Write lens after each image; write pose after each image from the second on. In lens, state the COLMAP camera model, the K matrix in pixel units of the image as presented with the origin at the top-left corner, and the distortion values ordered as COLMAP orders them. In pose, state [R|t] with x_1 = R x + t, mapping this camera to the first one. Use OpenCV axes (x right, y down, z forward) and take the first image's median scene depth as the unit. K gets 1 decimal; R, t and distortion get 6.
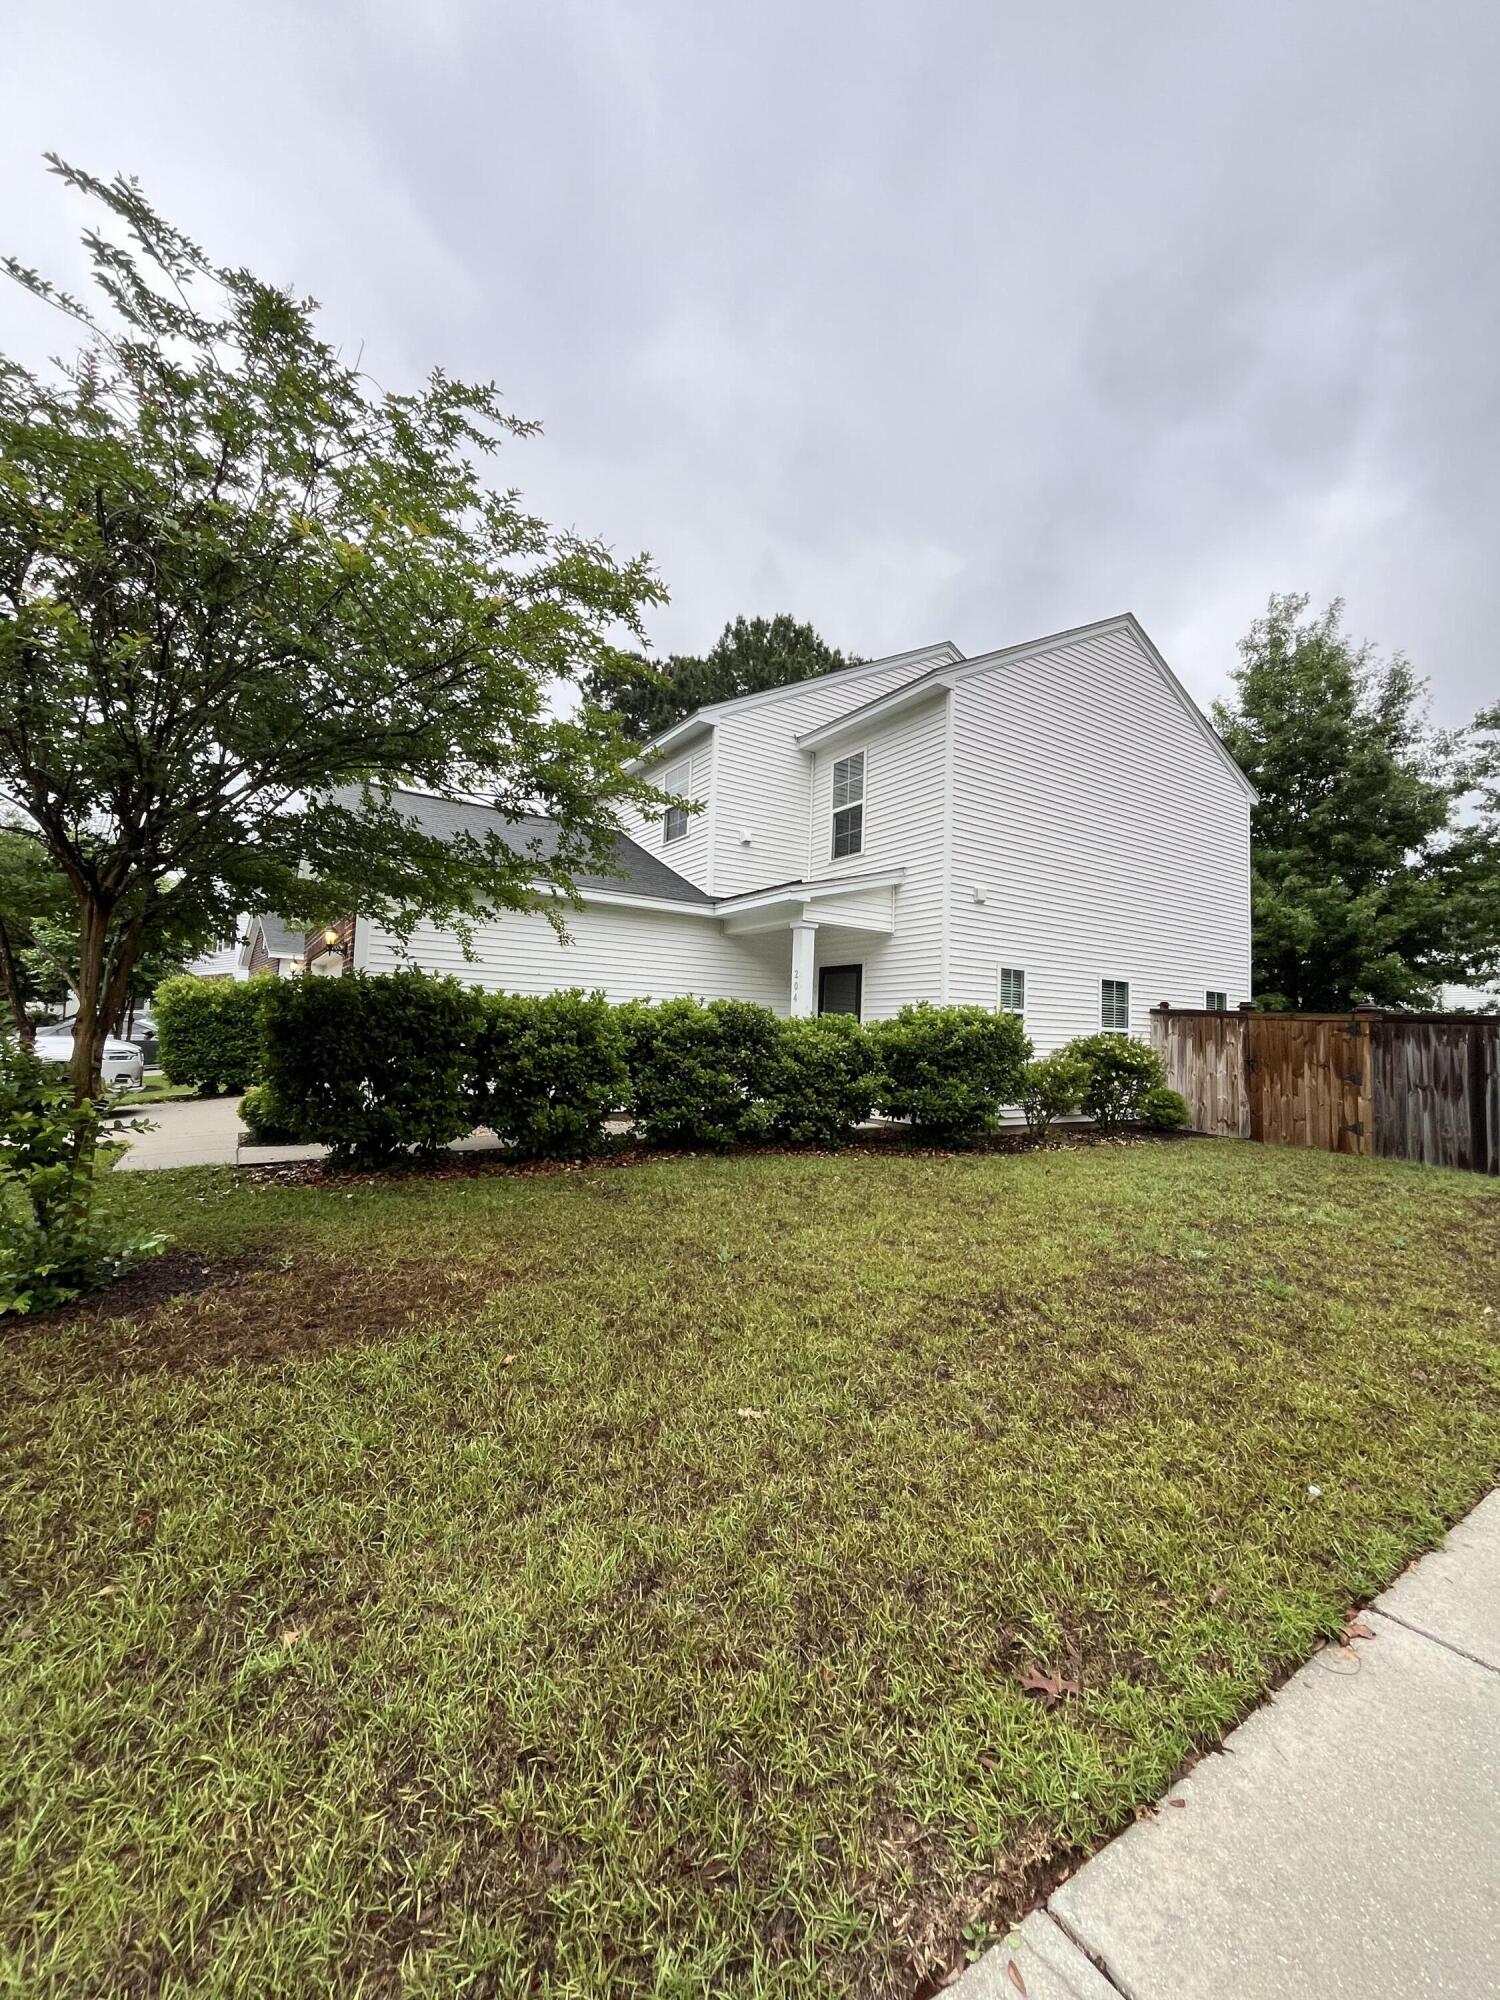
lens RADIAL K [[804.7, 0, 754.1], [0, 804.7, 991.8], [0, 0, 1]] dist [-0.004285, -0.000205]
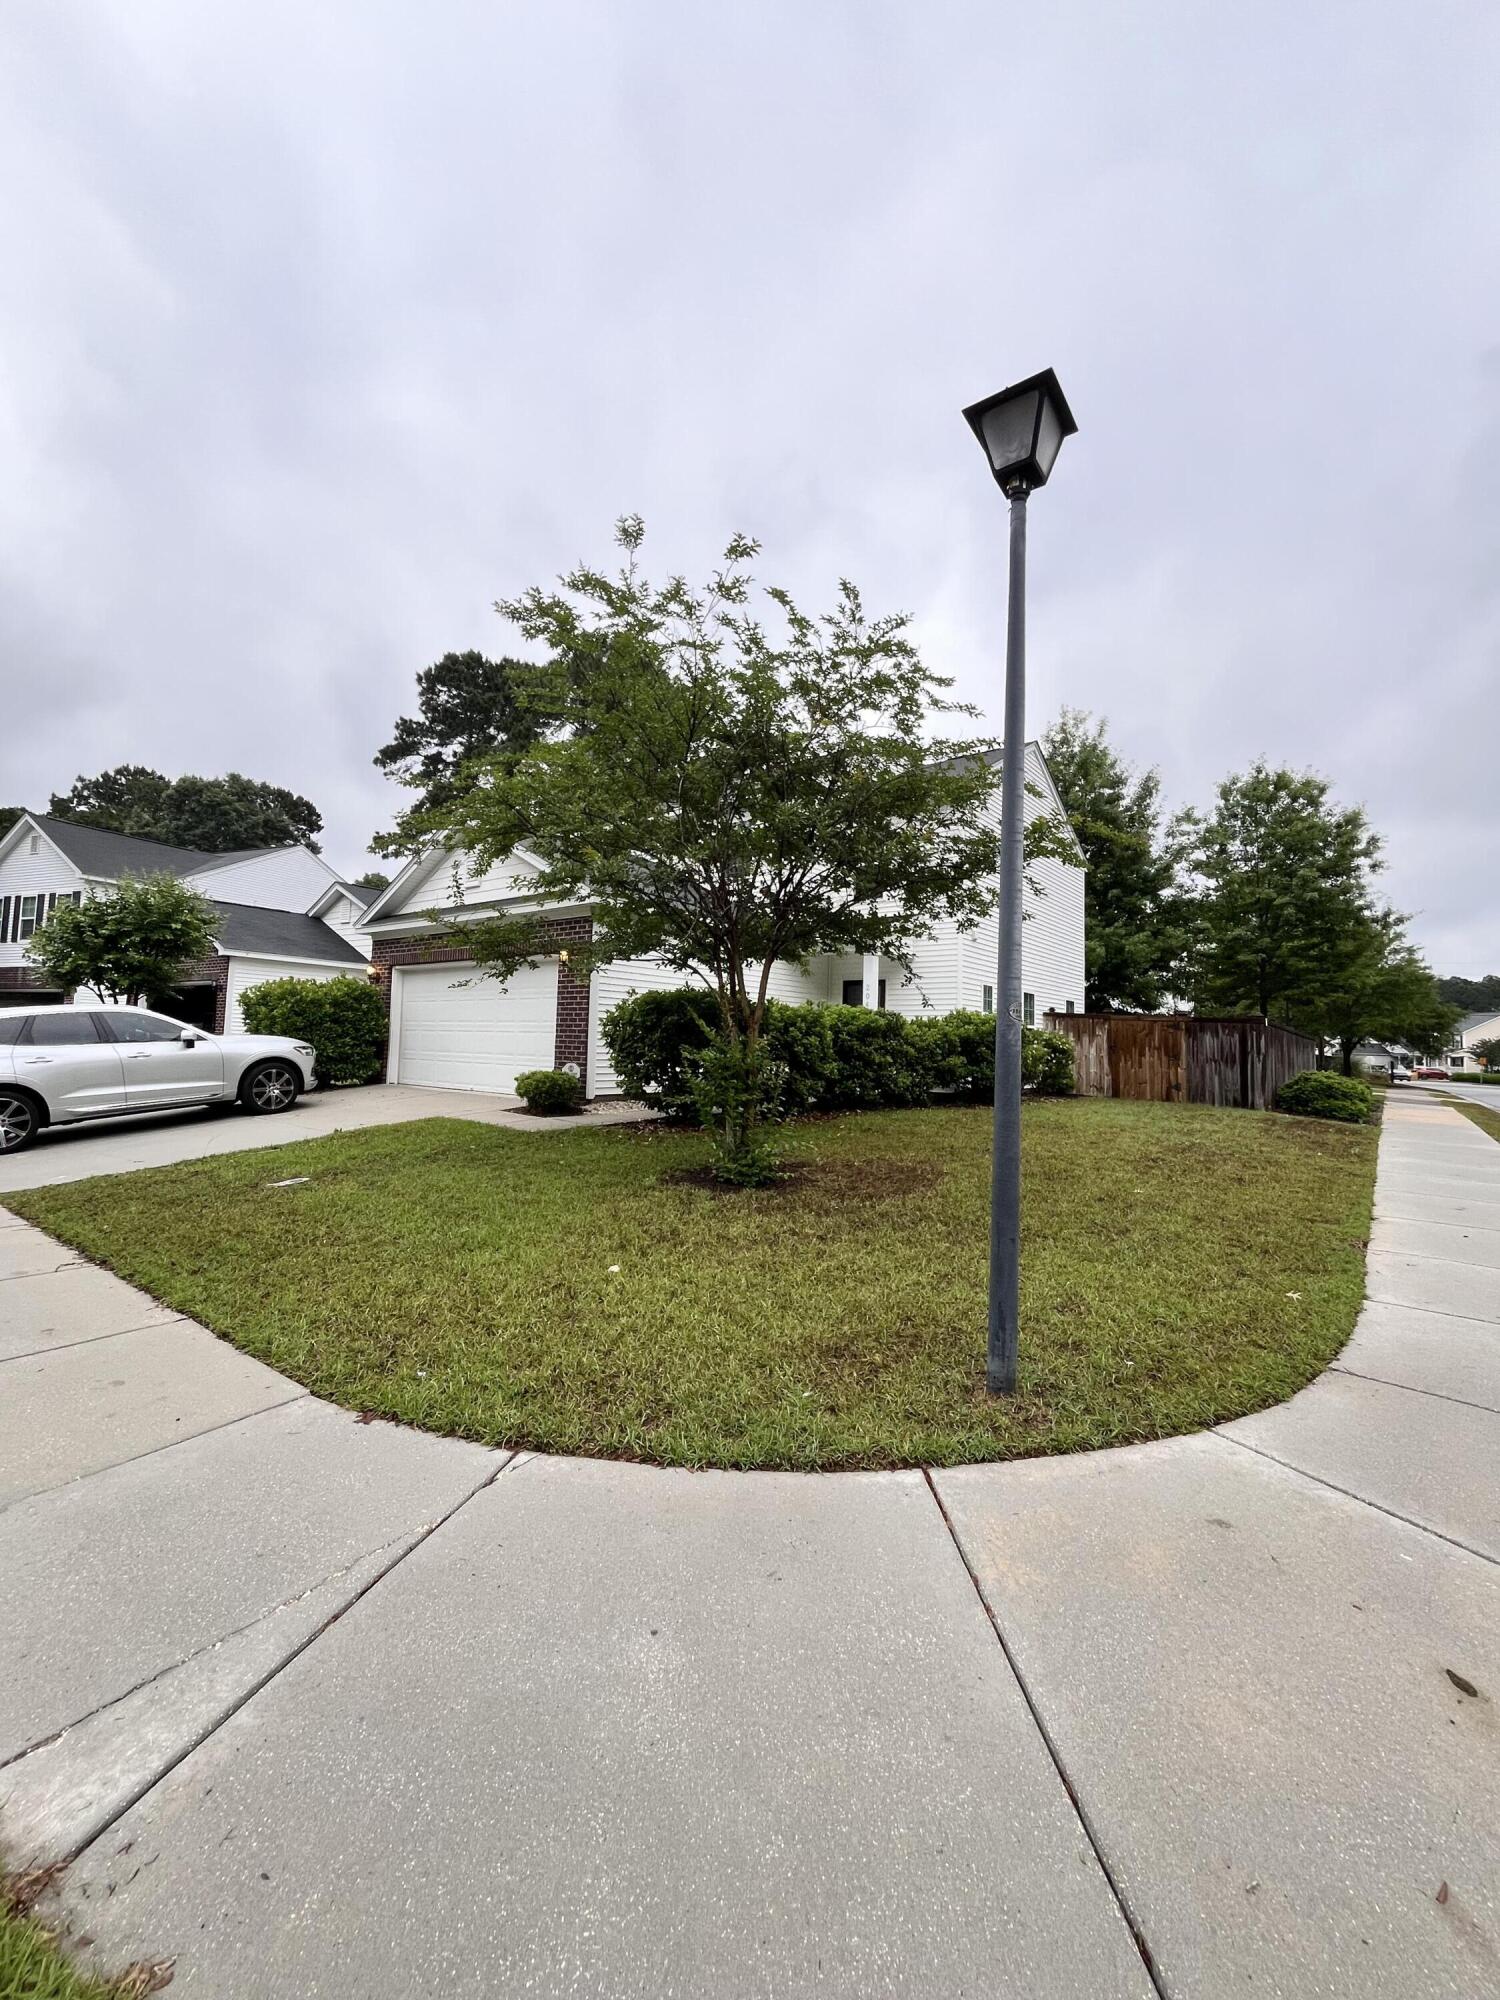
lens RADIAL K [[804.7, 0, 747.2], [0, 804.7, 1010.1], [0, 0, 1]] dist [-0.004285, -0.000205]
pose [[0.946796, 0.005389, 0.321790, -0.546627], [-0.014142, 0.999591, 0.024867, -0.012336], [-0.321524, -0.028095, 0.946484, -0.235197]]
